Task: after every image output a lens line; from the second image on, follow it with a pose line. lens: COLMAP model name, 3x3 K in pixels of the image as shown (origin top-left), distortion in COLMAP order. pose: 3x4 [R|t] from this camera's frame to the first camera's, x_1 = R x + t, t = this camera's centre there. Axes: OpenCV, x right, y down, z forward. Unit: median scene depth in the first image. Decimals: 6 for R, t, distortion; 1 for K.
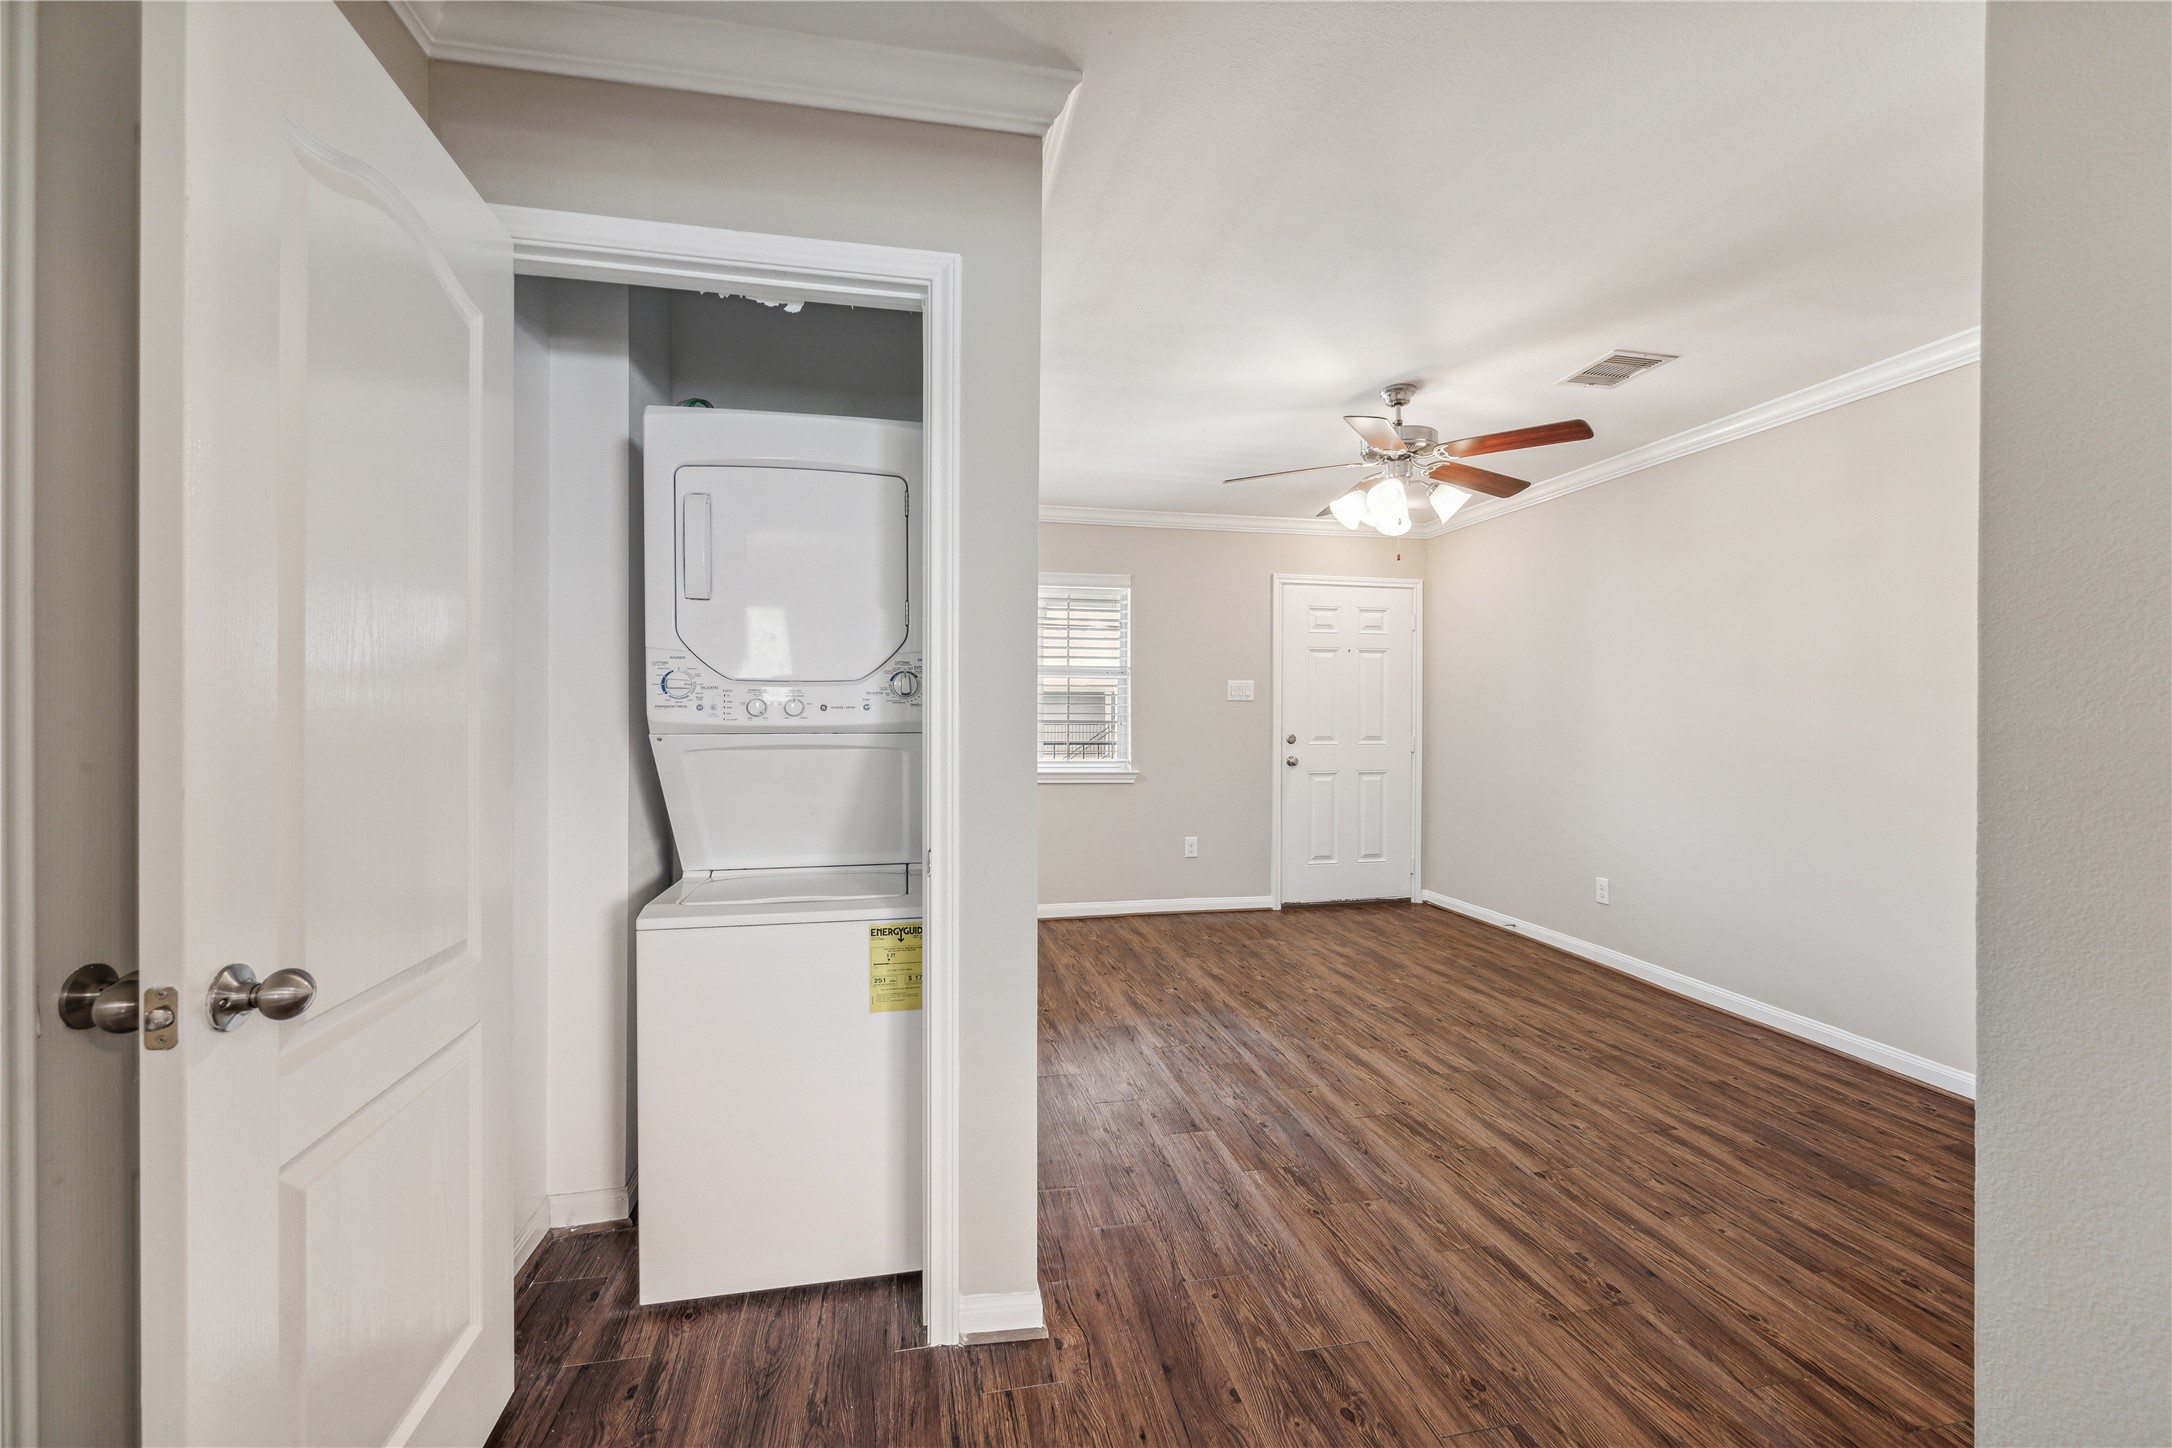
lens RADIAL K [[891.1, 0, 1085.0], [0, 891.1, 721.0], [0, 0, 1]] dist [-0.001545, -0.000114]
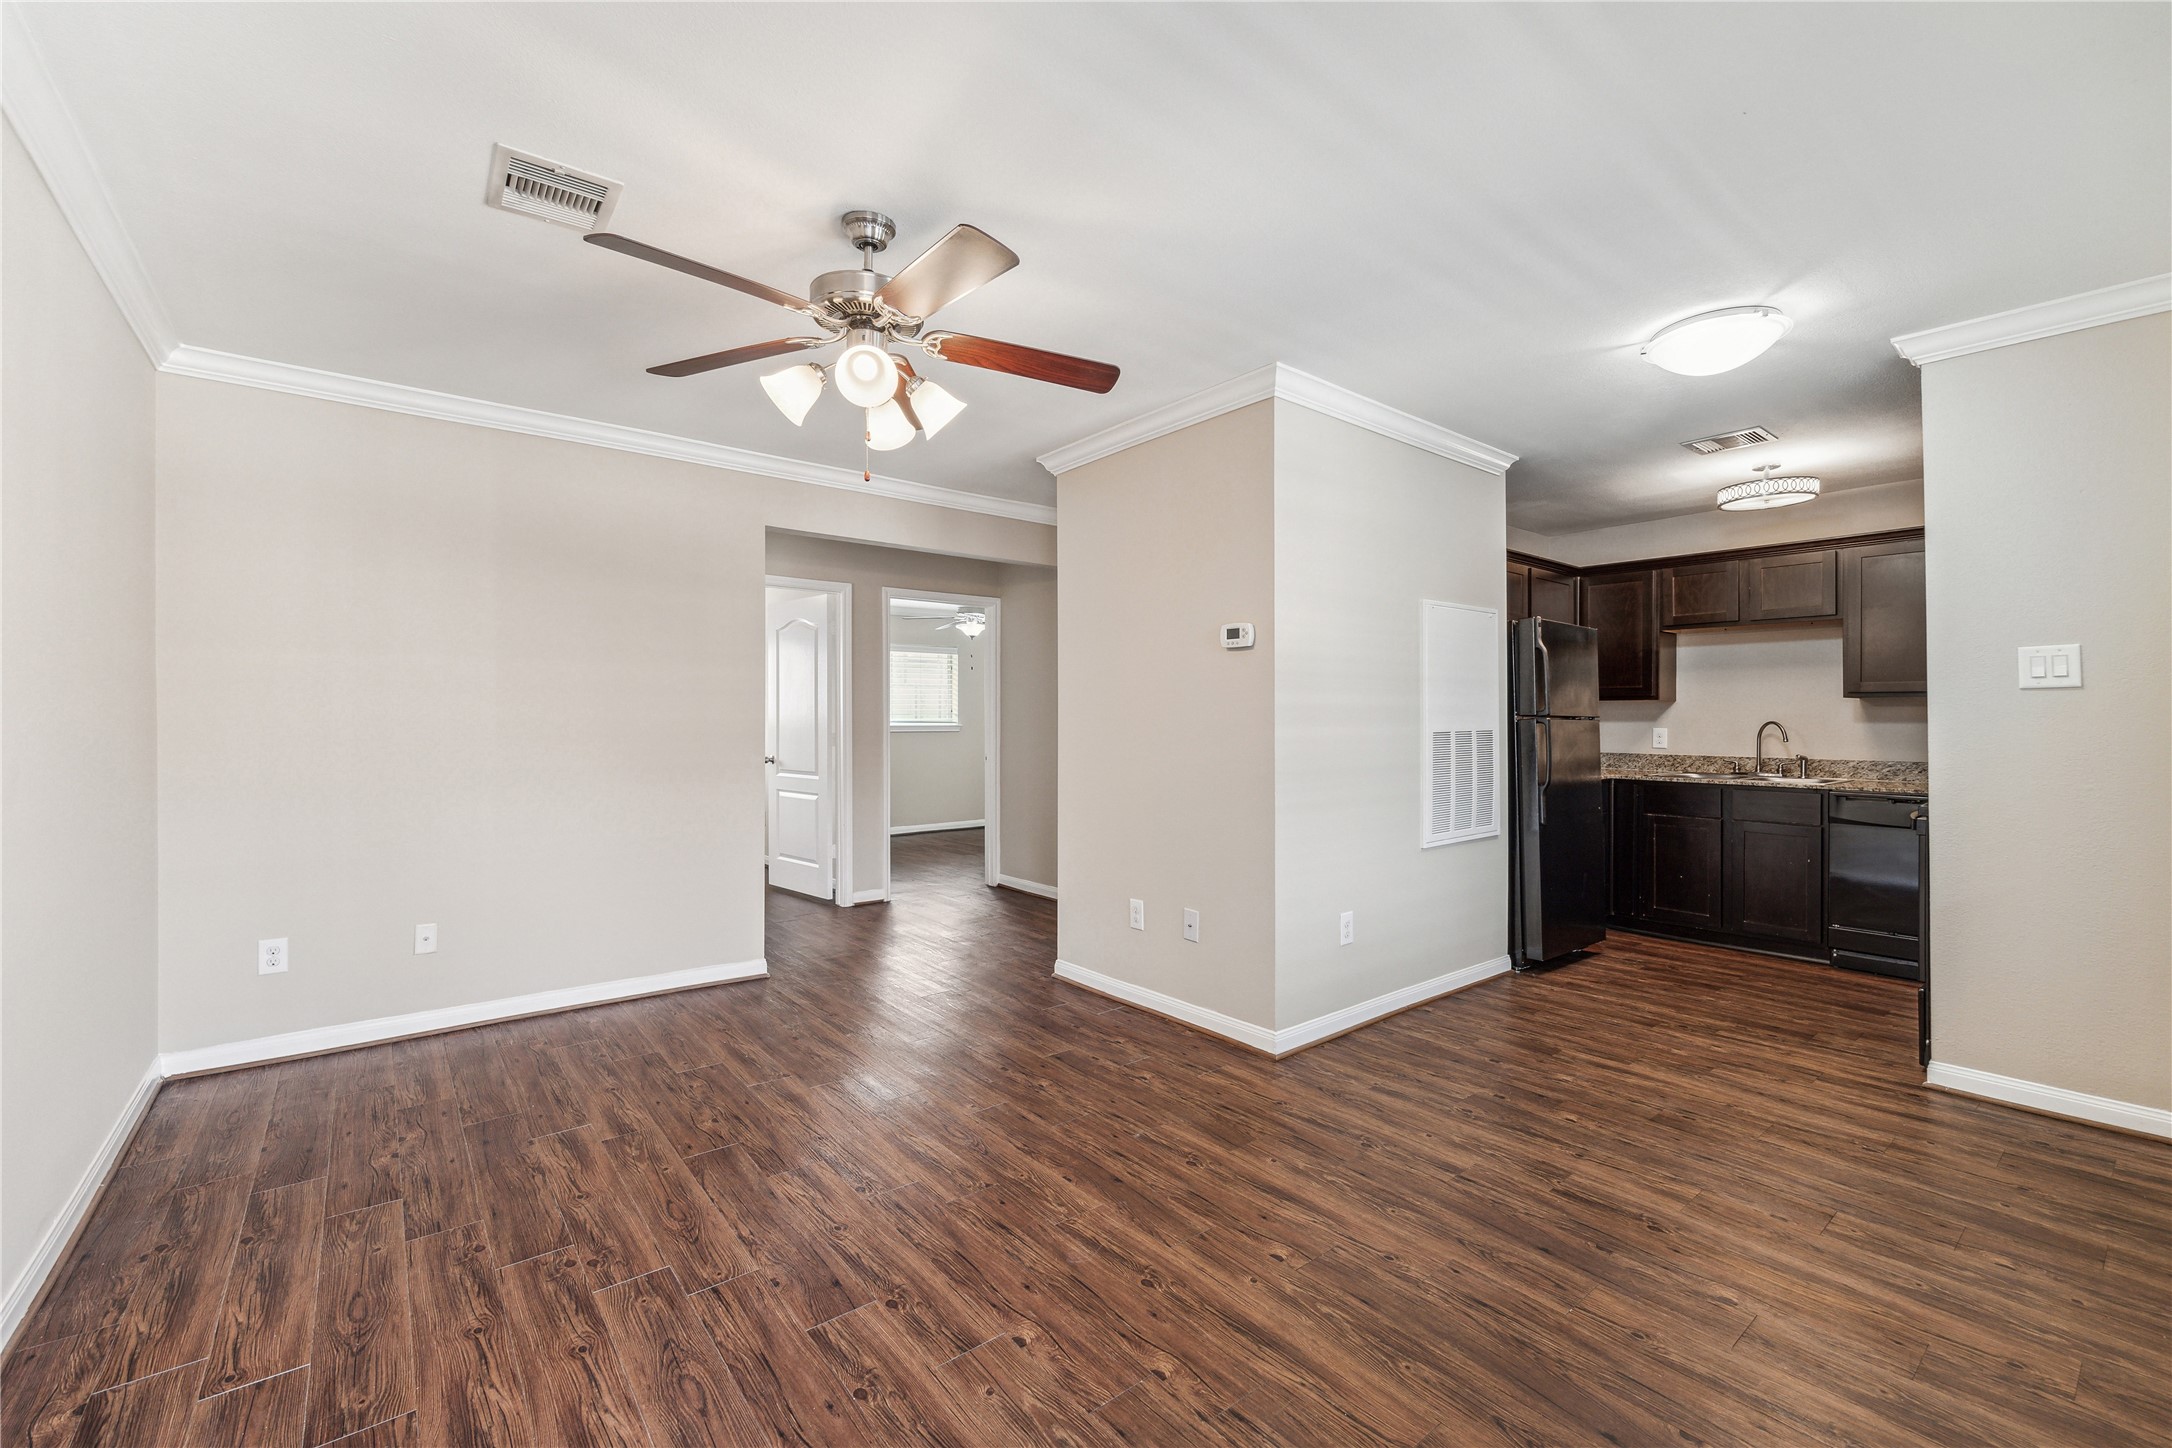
lens RADIAL K [[891.1, 0, 1086.2], [0, 891.1, 718.7], [0, 0, 1]] dist [-0.001545, -0.000114]
pose [[-0.890492, -0.004728, -0.454973, 0.523469], [-0.005682, 0.999984, 0.000730, -0.001801], [0.454963, 0.003236, -0.890505, 1.712793]]
